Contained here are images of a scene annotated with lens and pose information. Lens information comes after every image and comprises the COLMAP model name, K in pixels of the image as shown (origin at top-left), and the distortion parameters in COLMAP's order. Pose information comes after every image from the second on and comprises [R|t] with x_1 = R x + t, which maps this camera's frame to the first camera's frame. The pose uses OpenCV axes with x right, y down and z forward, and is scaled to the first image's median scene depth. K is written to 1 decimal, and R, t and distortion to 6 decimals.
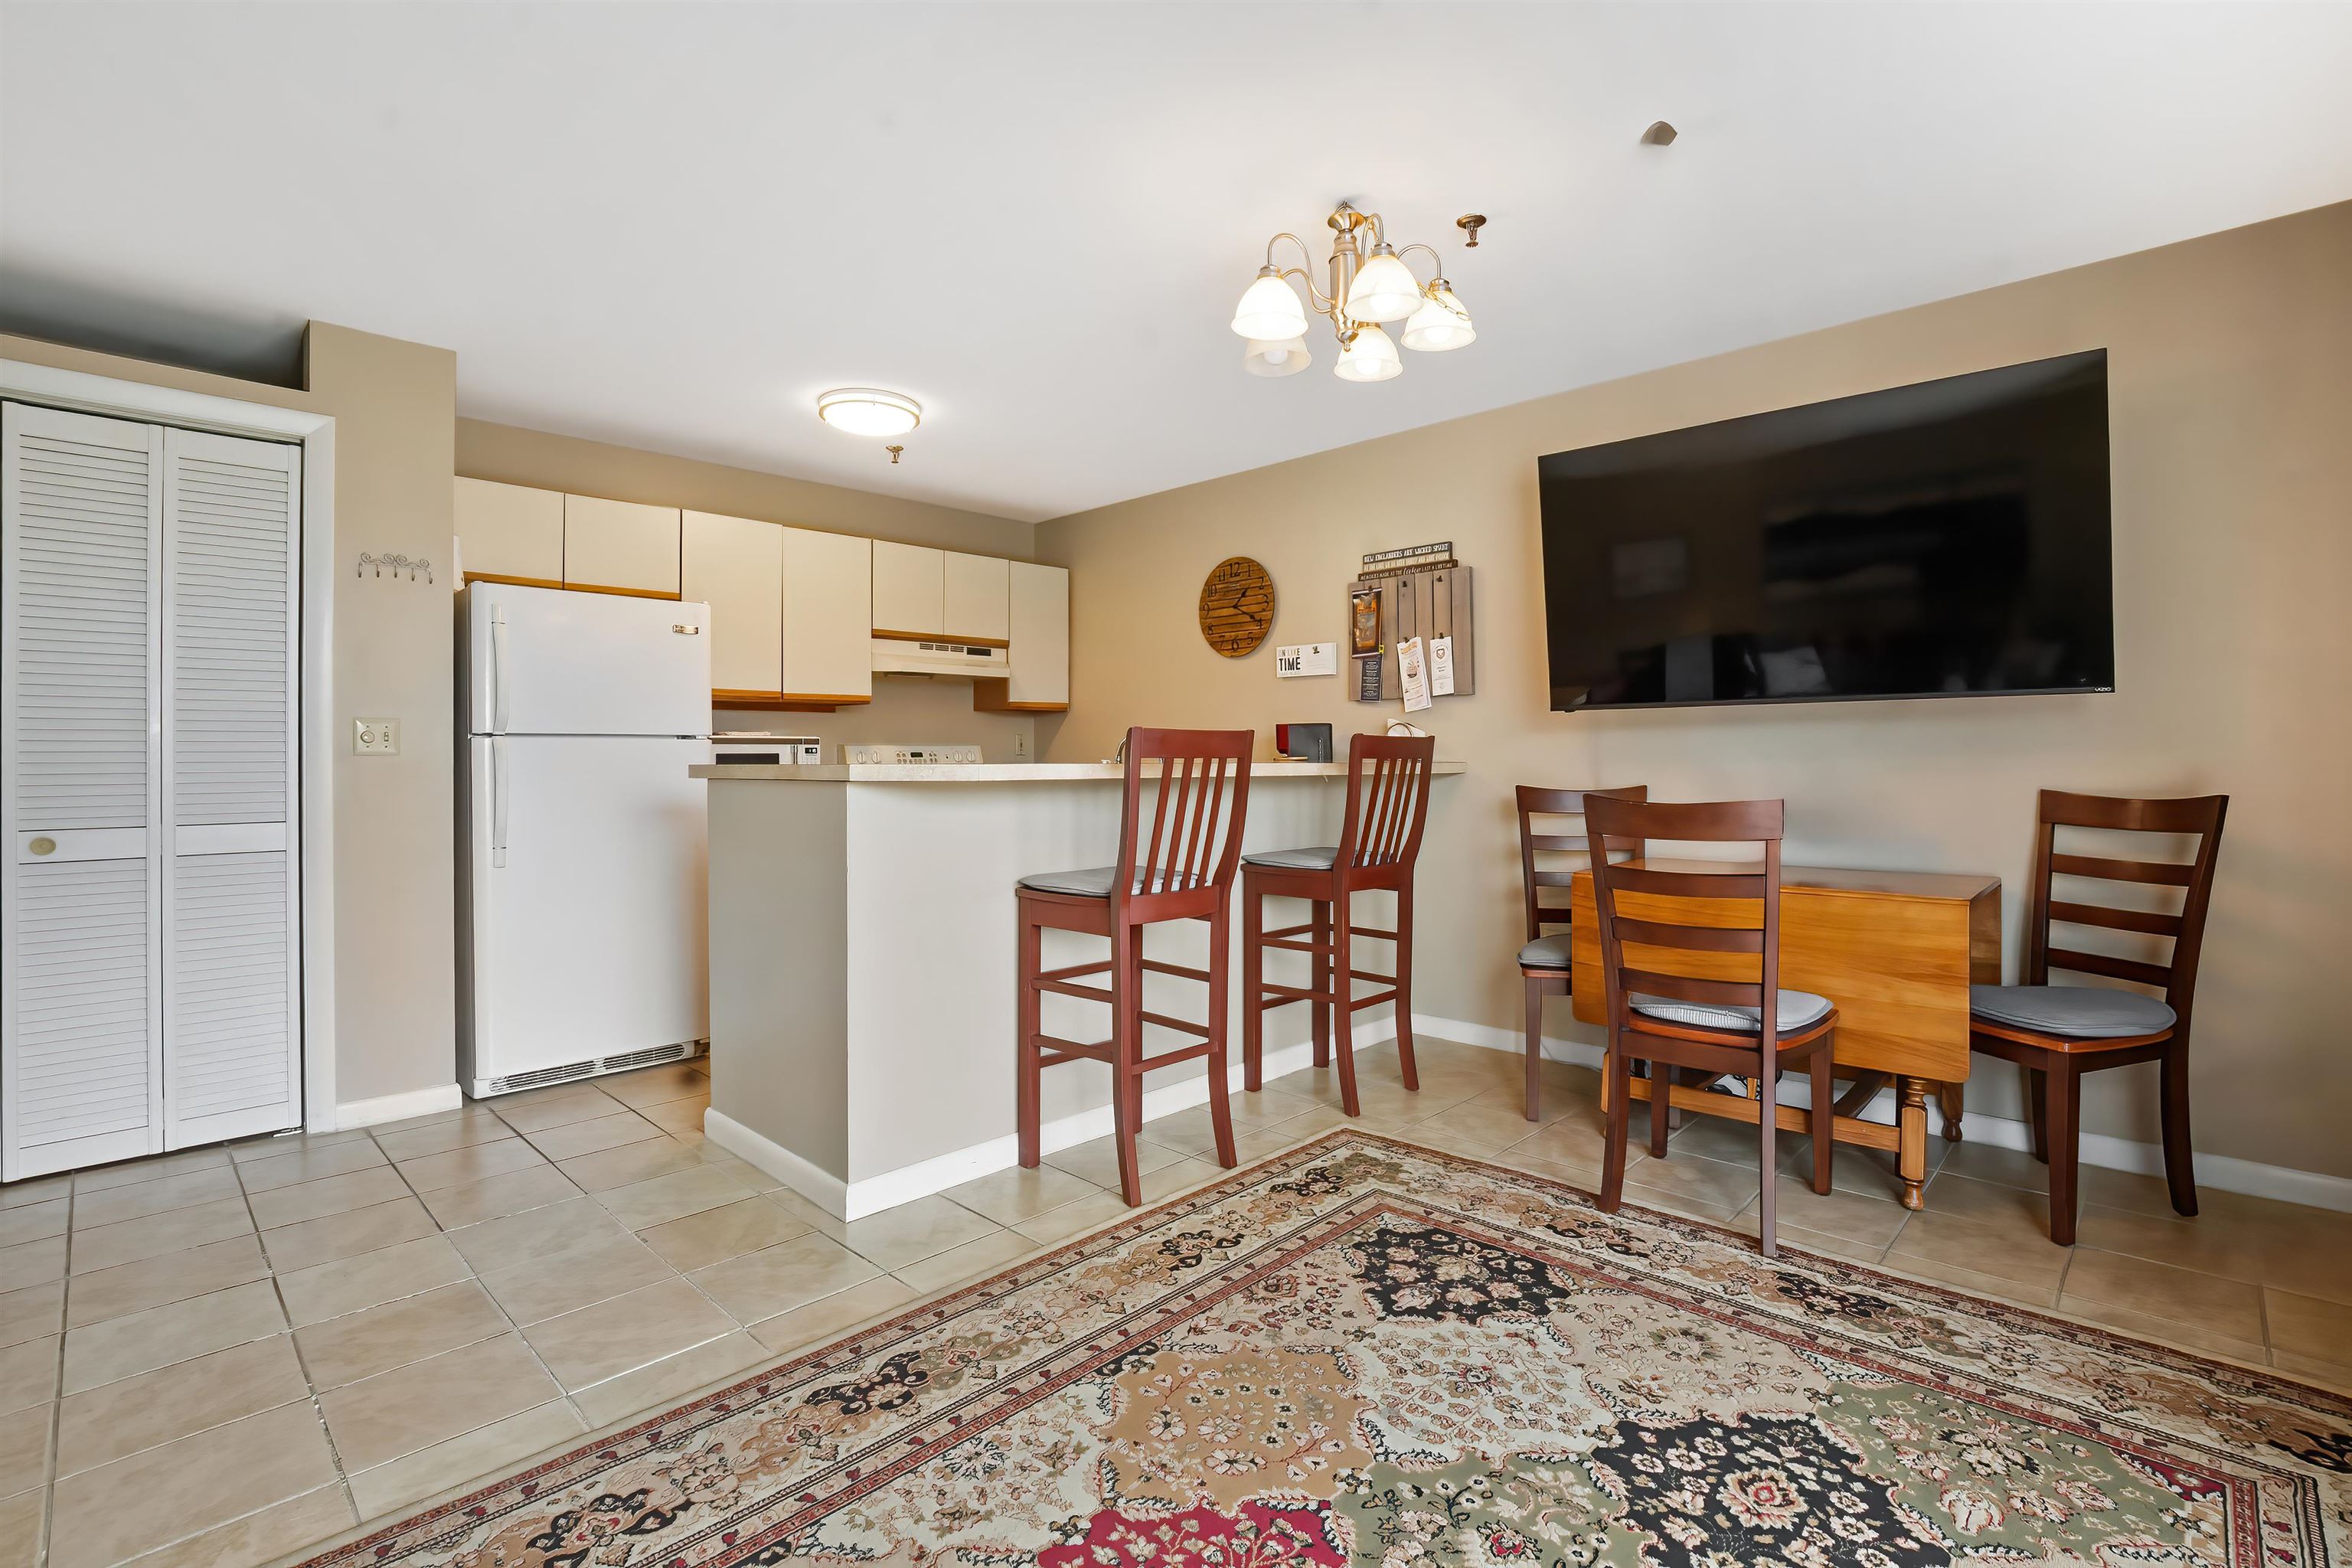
lens RADIAL K [[1060.5, 0, 1223.9], [0, 1060.5, 777.8], [0, 0, 1]] dist [-0.027552, 0.000912]
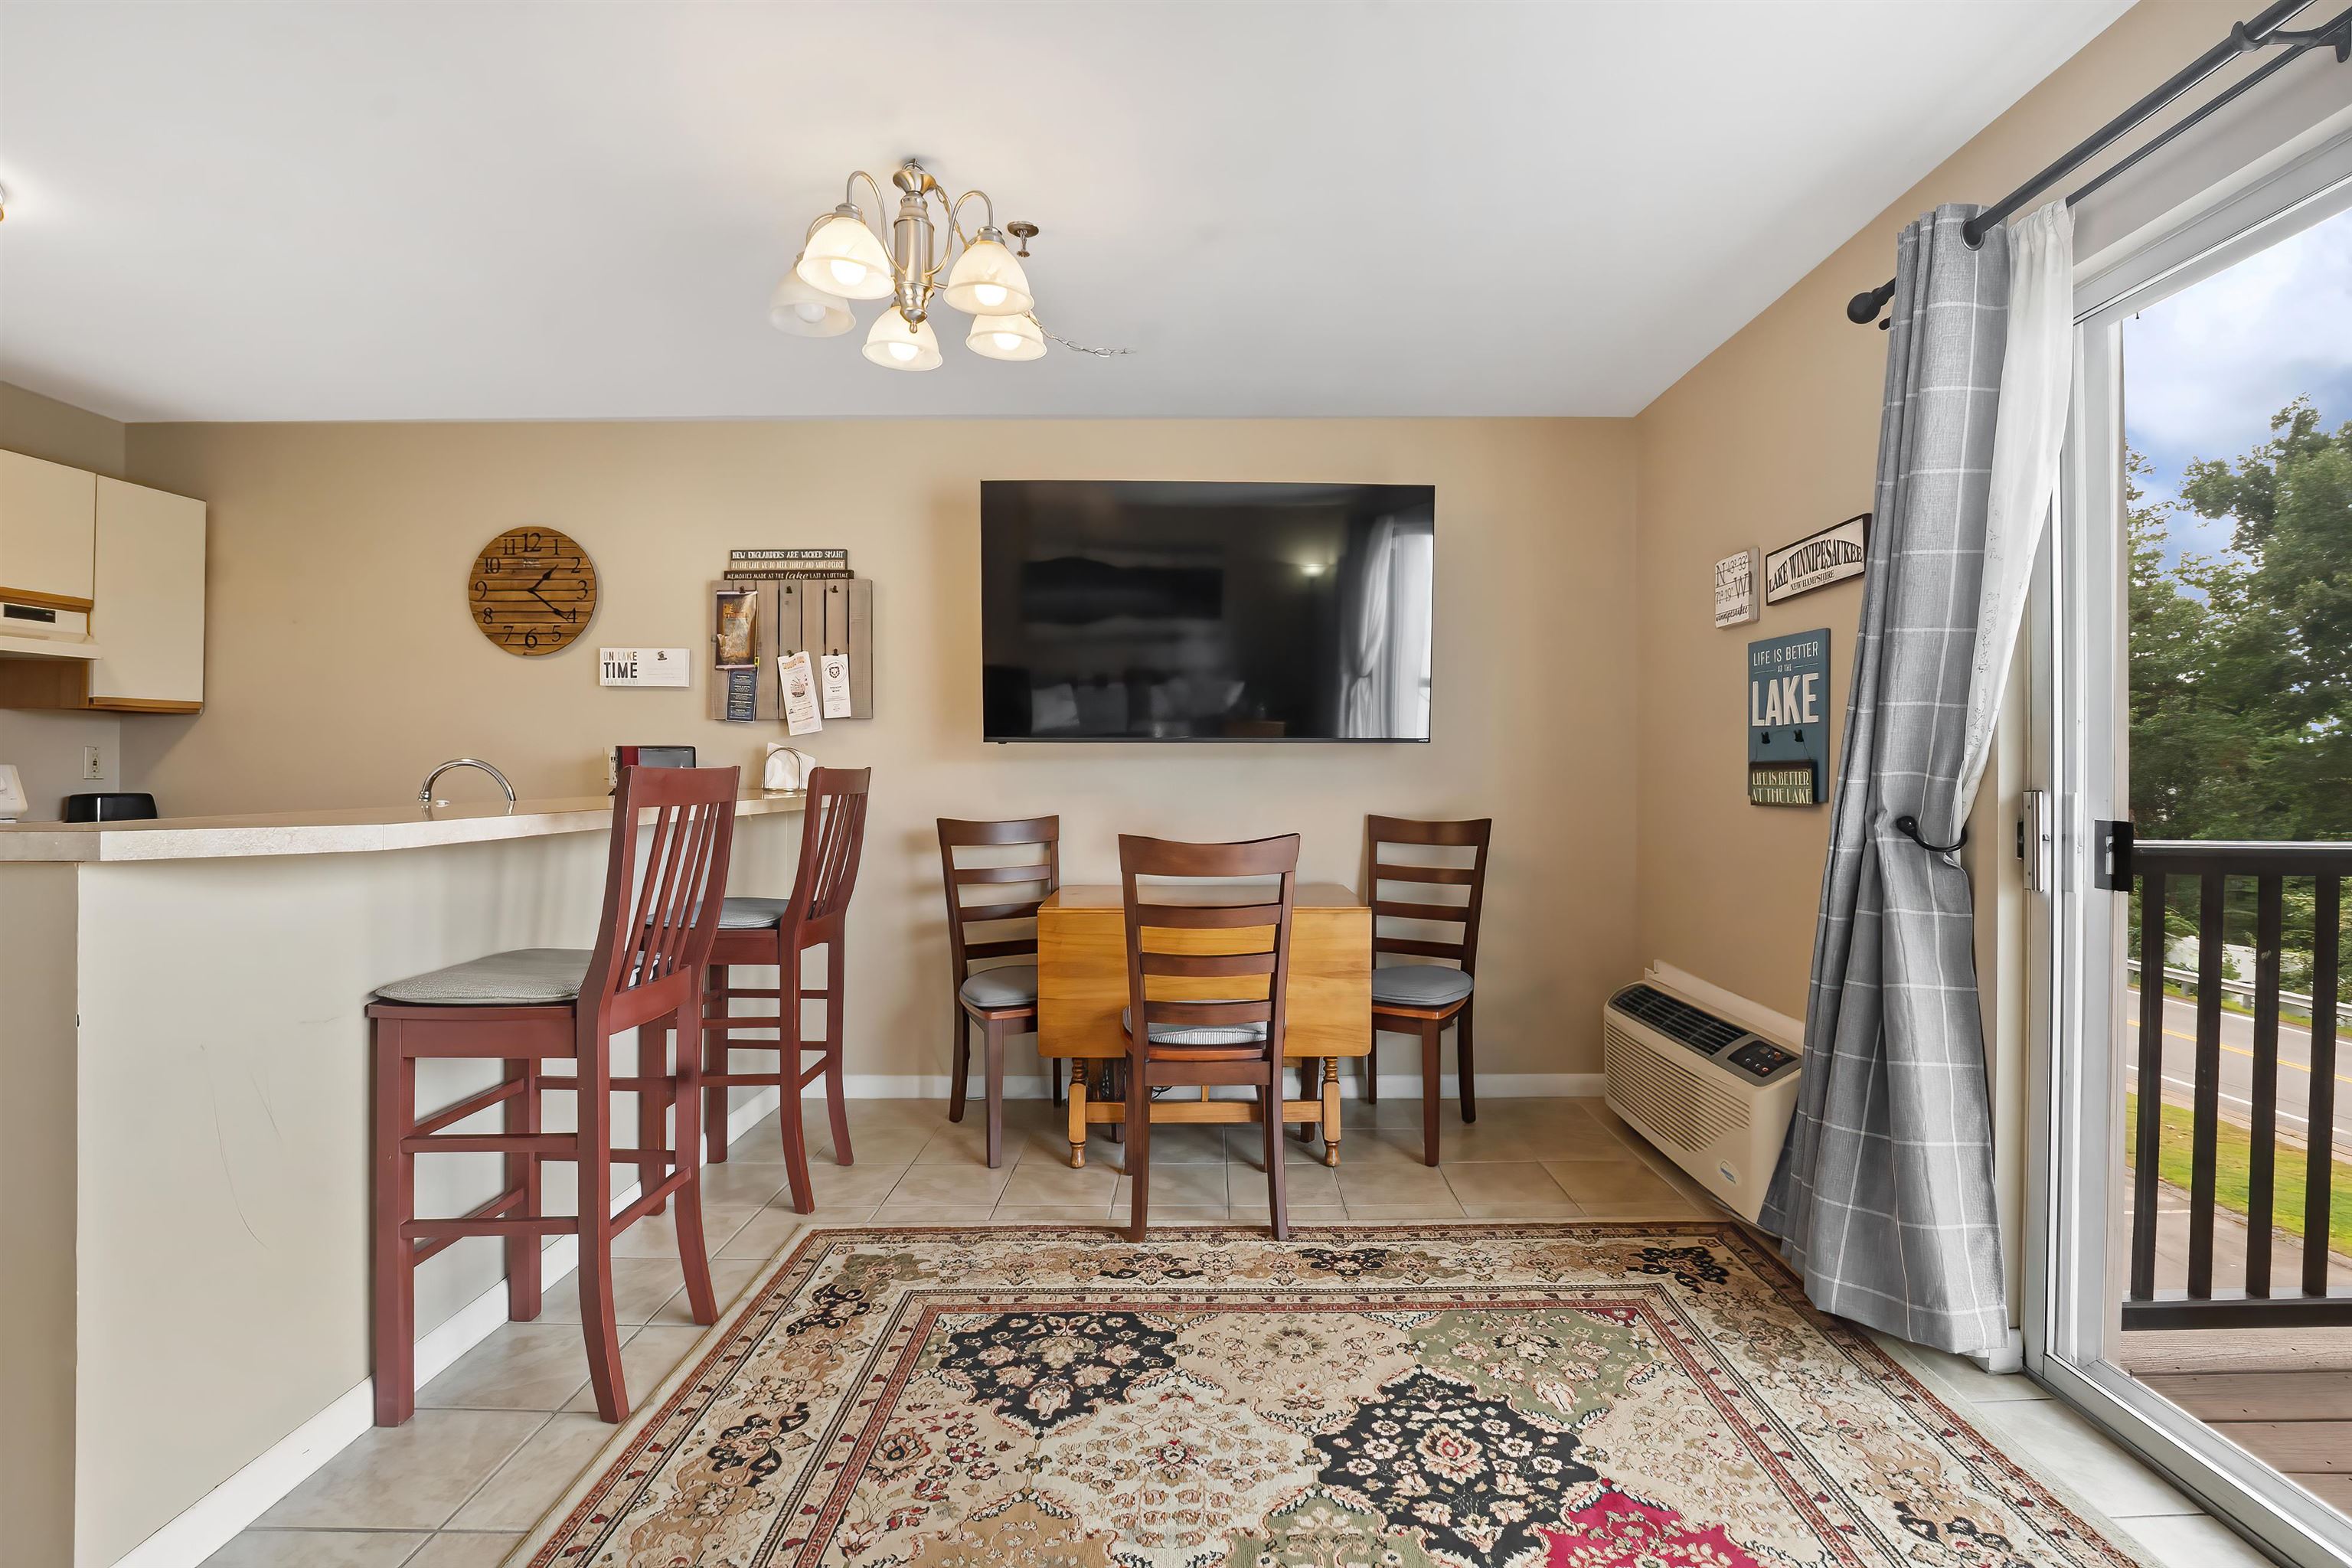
lens RADIAL K [[1060.5, 0, 1223.9], [0, 1060.5, 777.8], [0, 0, 1]] dist [-0.027552, 0.000912]
pose [[0.729895, 0.000077, 0.683559, -0.242126], [0.007821, 0.999934, -0.008463, -0.024421], [-0.683515, 0.011523, 0.729846, 0.168529]]
